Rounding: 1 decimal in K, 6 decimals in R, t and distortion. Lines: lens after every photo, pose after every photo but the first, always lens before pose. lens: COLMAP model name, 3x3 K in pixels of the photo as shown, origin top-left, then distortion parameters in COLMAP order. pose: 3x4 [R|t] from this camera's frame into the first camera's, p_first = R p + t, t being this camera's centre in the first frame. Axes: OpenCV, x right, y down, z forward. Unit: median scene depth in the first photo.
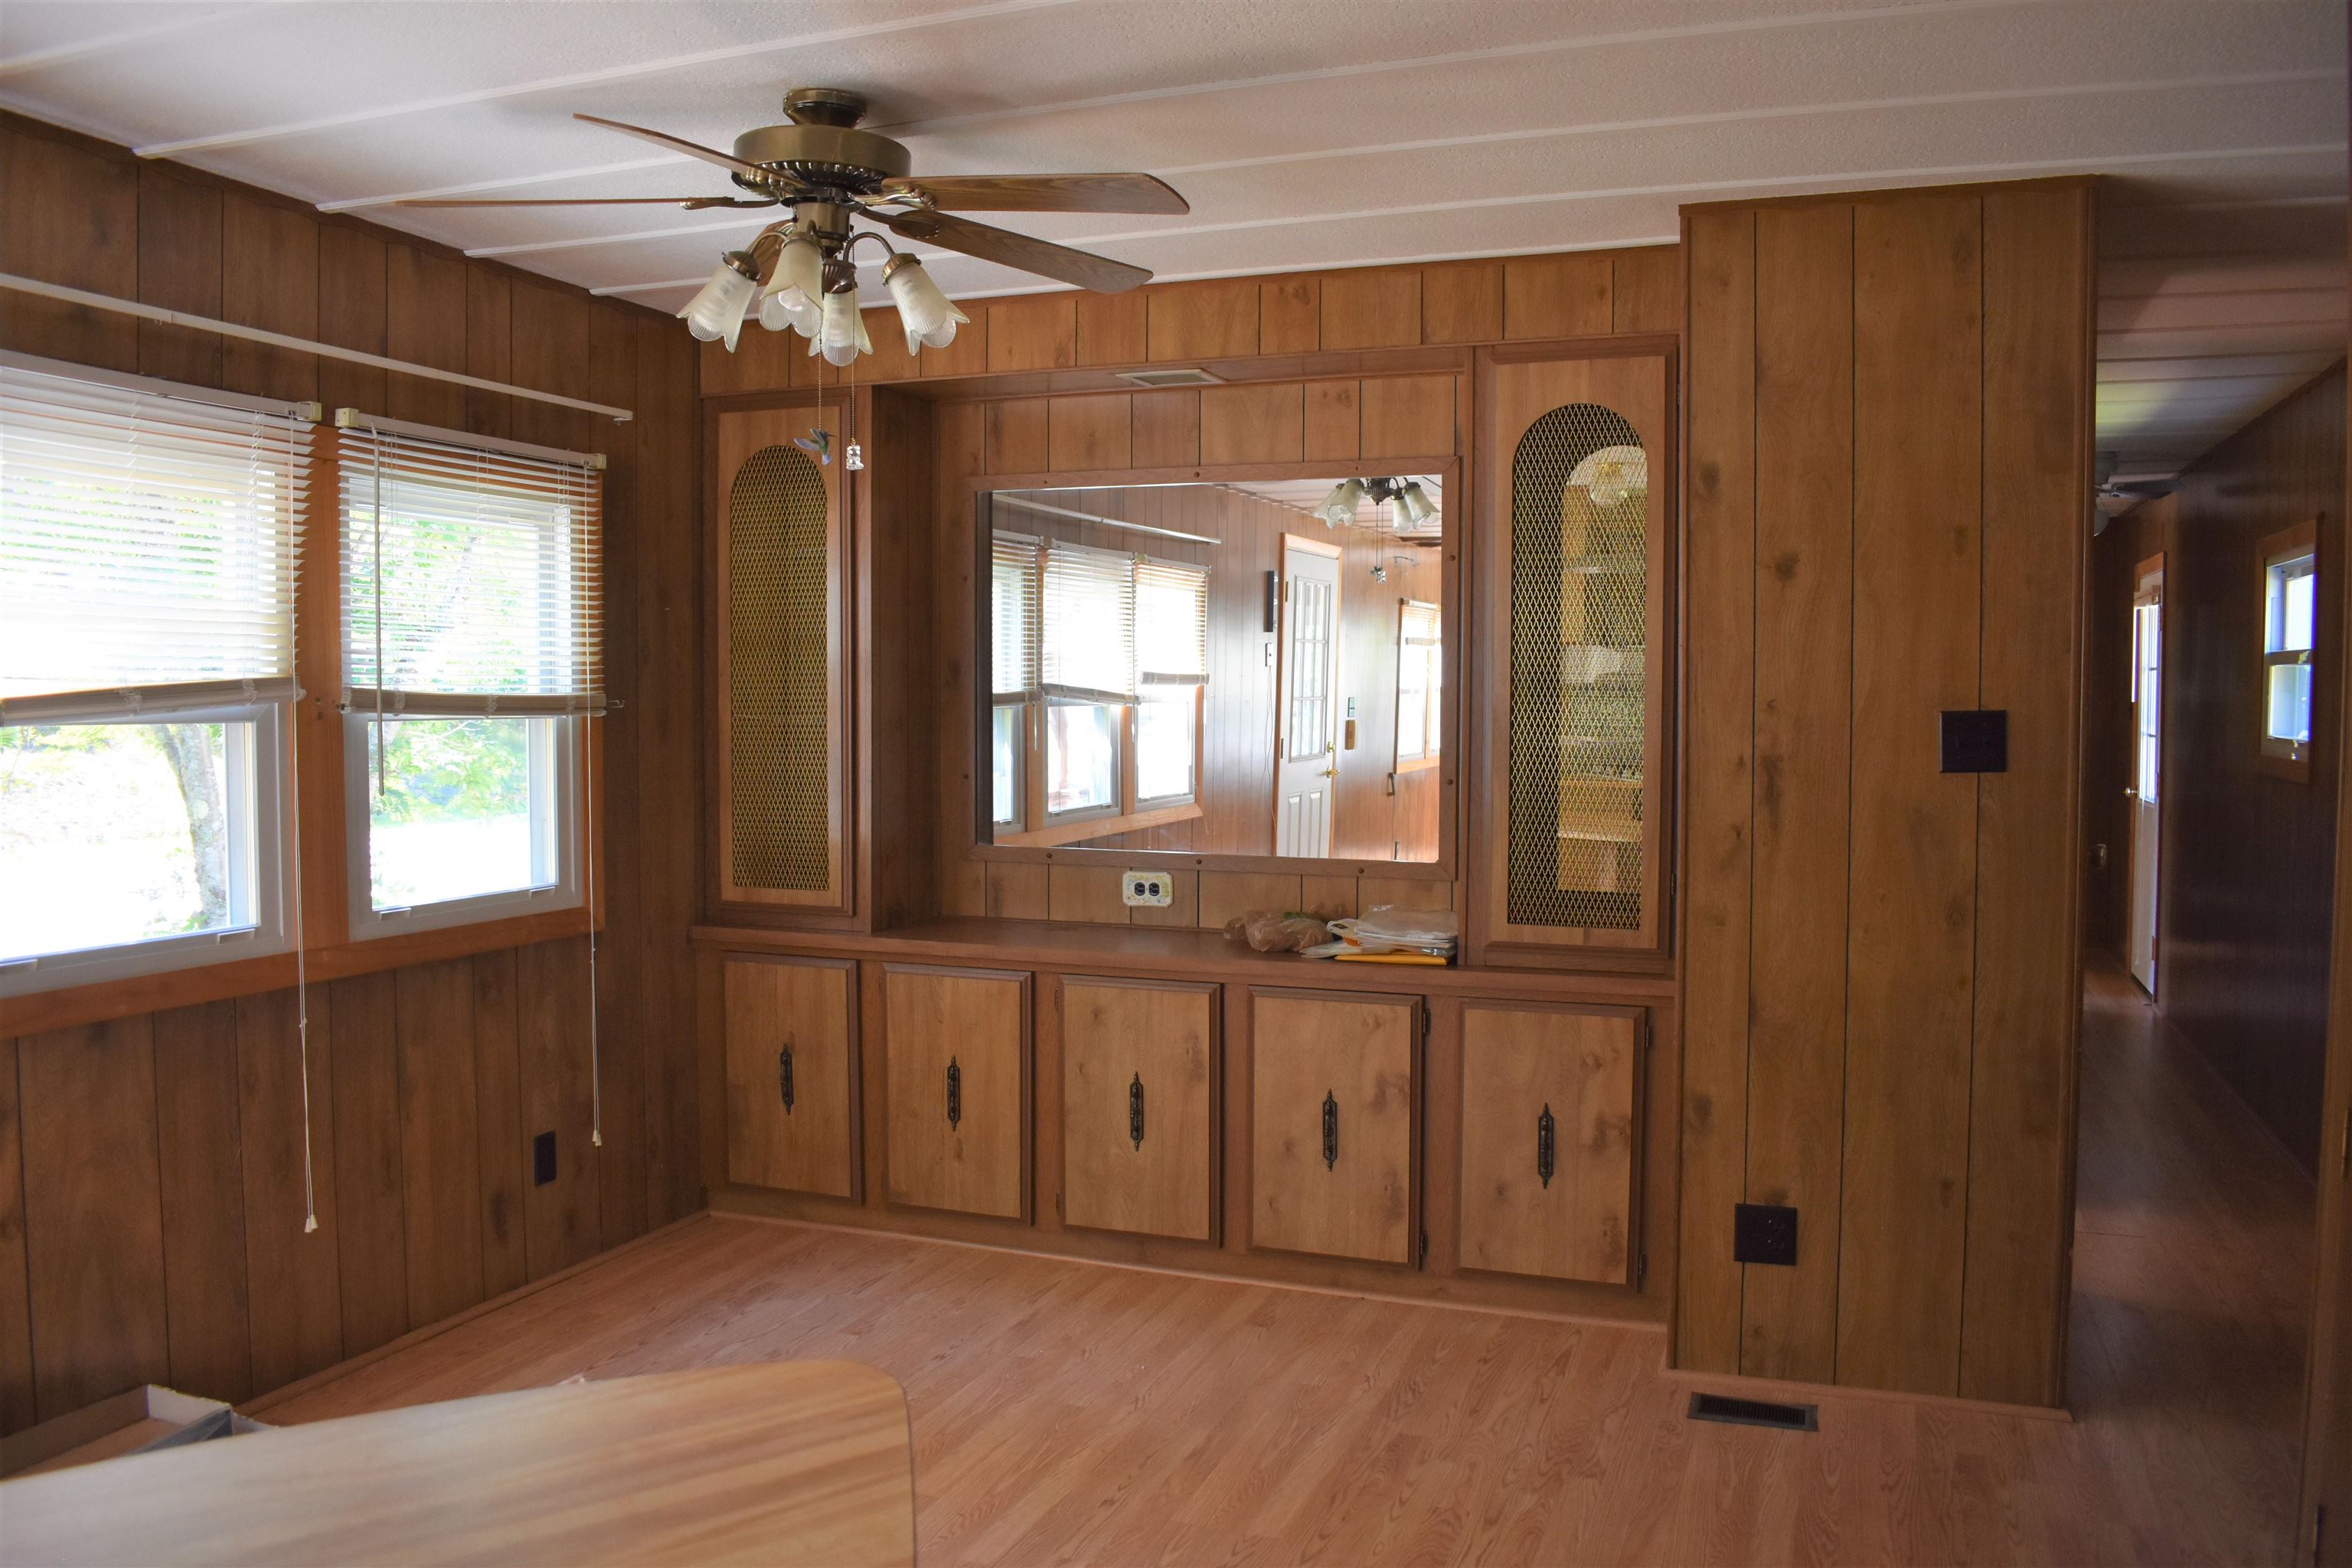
lens RADIAL K [[1835.1, 0, 1176.0], [0, 1835.1, 784.0], [0, 0, 1]] dist [-0.086131, 0.003218]
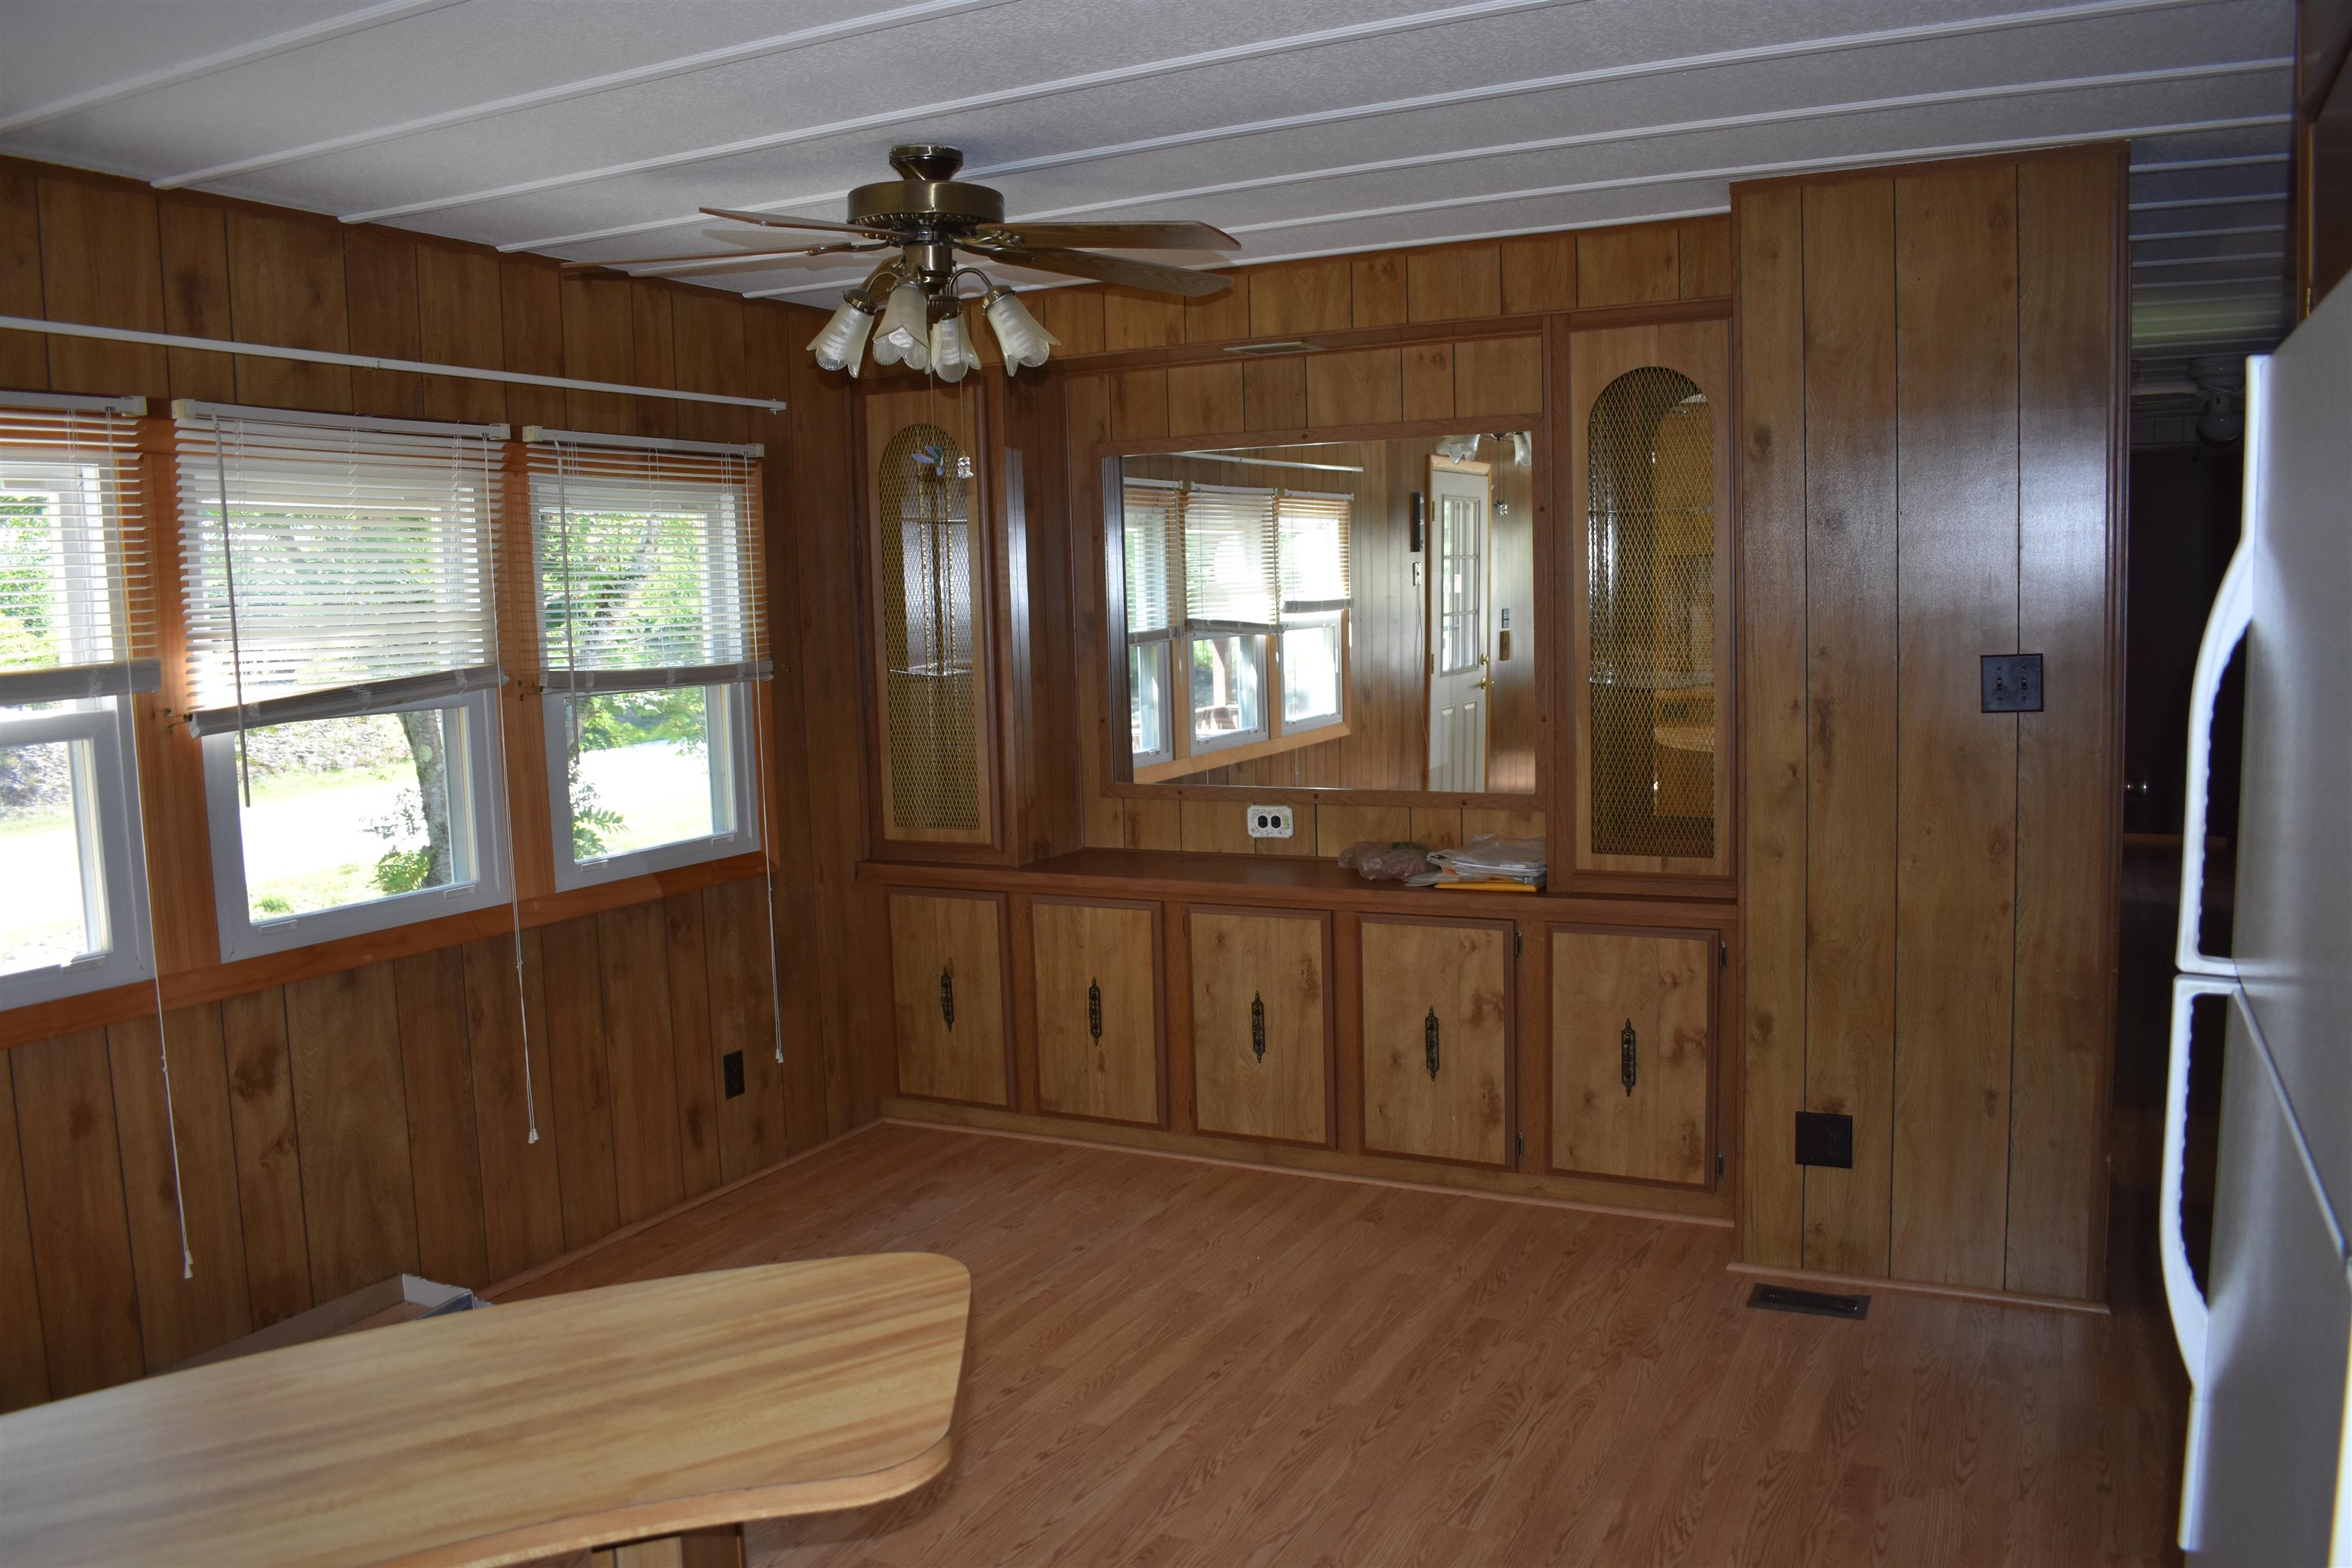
lens RADIAL K [[1835.1, 0, 1176.0], [0, 1835.1, 784.0], [0, 0, 1]] dist [-0.086131, 0.003218]
pose [[0.994080, -0.021303, -0.106545, 0.054679], [0.027329, 0.998089, 0.055426, -0.032008], [0.105160, -0.058010, 0.992762, -0.097106]]
